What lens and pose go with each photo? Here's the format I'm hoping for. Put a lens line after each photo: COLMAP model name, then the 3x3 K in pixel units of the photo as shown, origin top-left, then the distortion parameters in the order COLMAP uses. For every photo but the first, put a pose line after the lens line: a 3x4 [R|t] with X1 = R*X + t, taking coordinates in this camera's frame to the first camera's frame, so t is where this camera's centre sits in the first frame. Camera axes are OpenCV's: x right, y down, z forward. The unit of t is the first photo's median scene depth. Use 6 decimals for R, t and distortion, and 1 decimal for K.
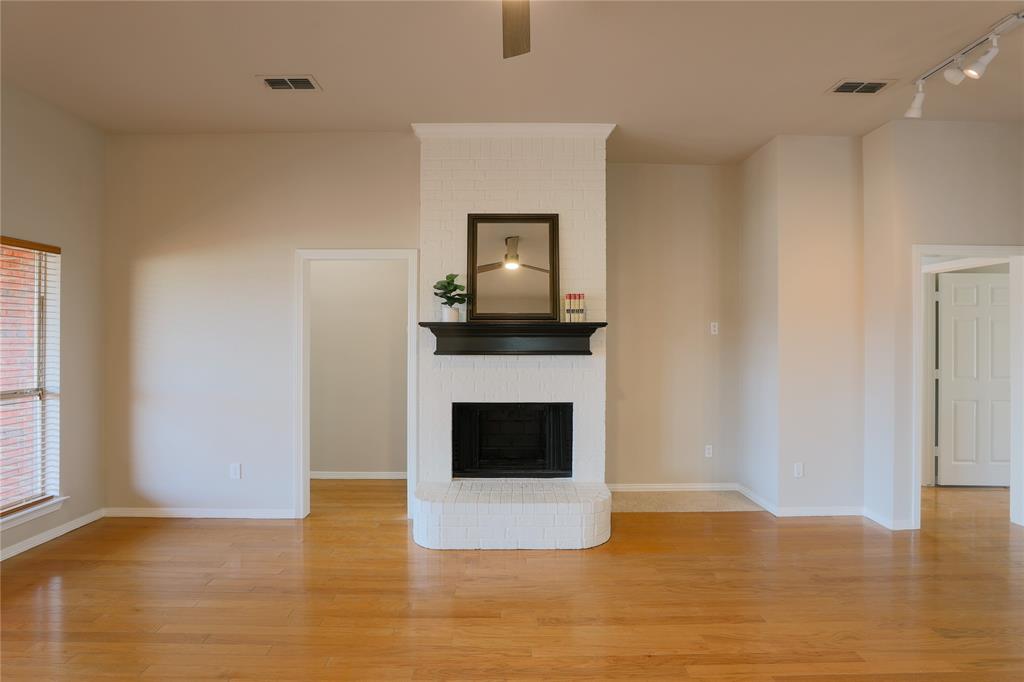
lens RADIAL K [[504.7, 0, 512.0], [0, 504.7, 341.0], [0, 0, 1]] dist [-0.018618, 0.000398]
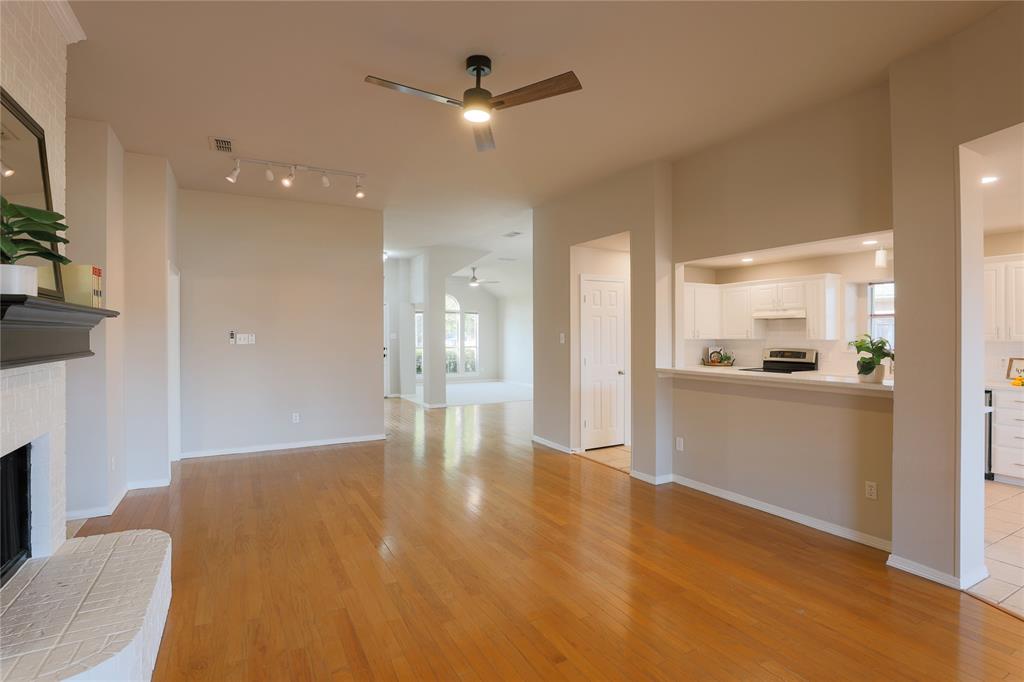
lens RADIAL K [[504.7, 0, 512.0], [0, 504.7, 341.0], [0, 0, 1]] dist [-0.018618, 0.000398]
pose [[-0.460901, -0.013818, 0.887344, -0.710017], [0.007680, 0.999779, 0.019558, -0.001362], [-0.887418, 0.015829, -0.460693, 0.772518]]
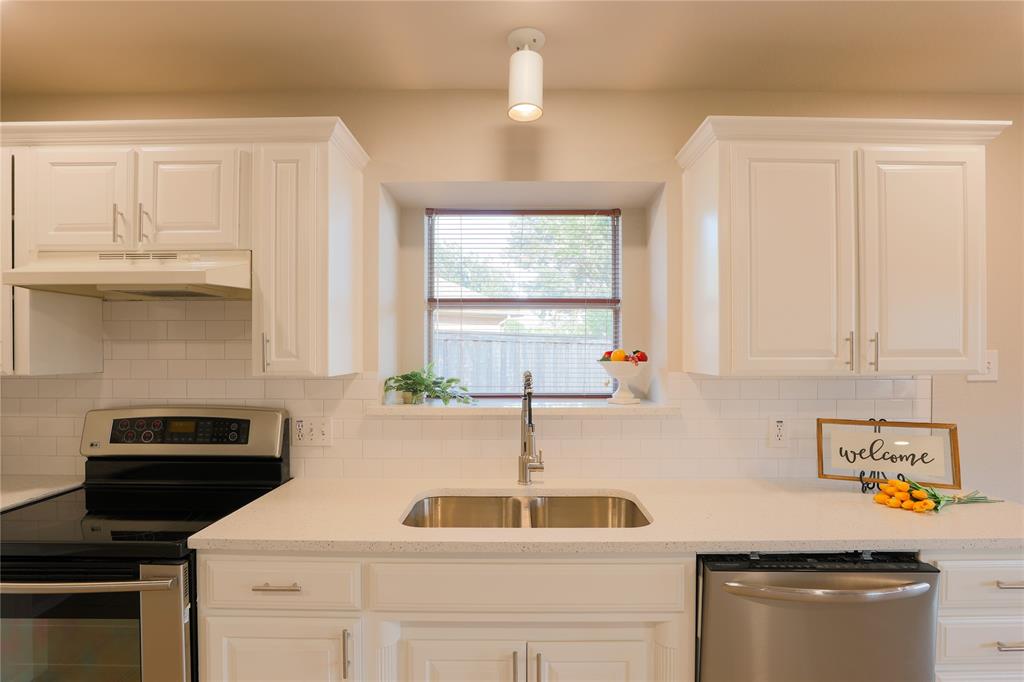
lens RADIAL K [[503.4, 0, 527.7], [0, 503.4, 348.3], [0, 0, 1]] dist [-0.030183, -0.000126]
pose [[-0.999824, -0.001935, 0.018682, 0.093369], [-0.001947, 0.999998, -0.000616, 0.010745], [-0.018680, -0.000652, -0.999825, -0.469961]]
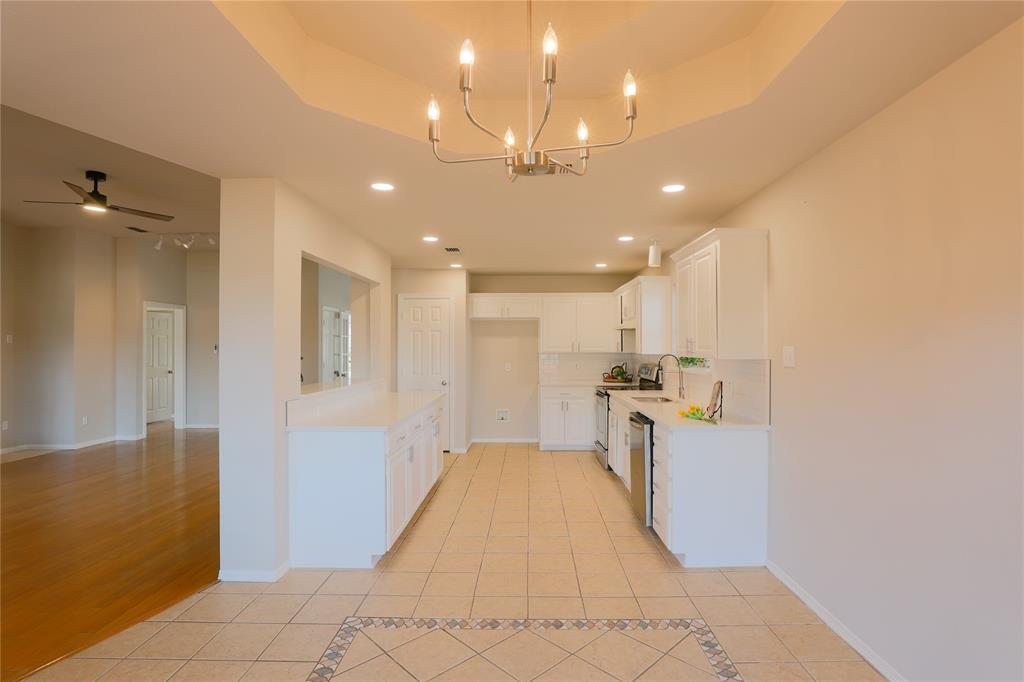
lens RADIAL K [[503.4, 0, 527.7], [0, 503.4, 348.3], [0, 0, 1]] dist [-0.030183, -0.000126]
pose [[0.016270, -0.005832, 0.999851, -1.162088], [0.008564, 0.999947, 0.005693, 0.007612], [-0.999831, 0.008470, 0.016319, -0.600098]]
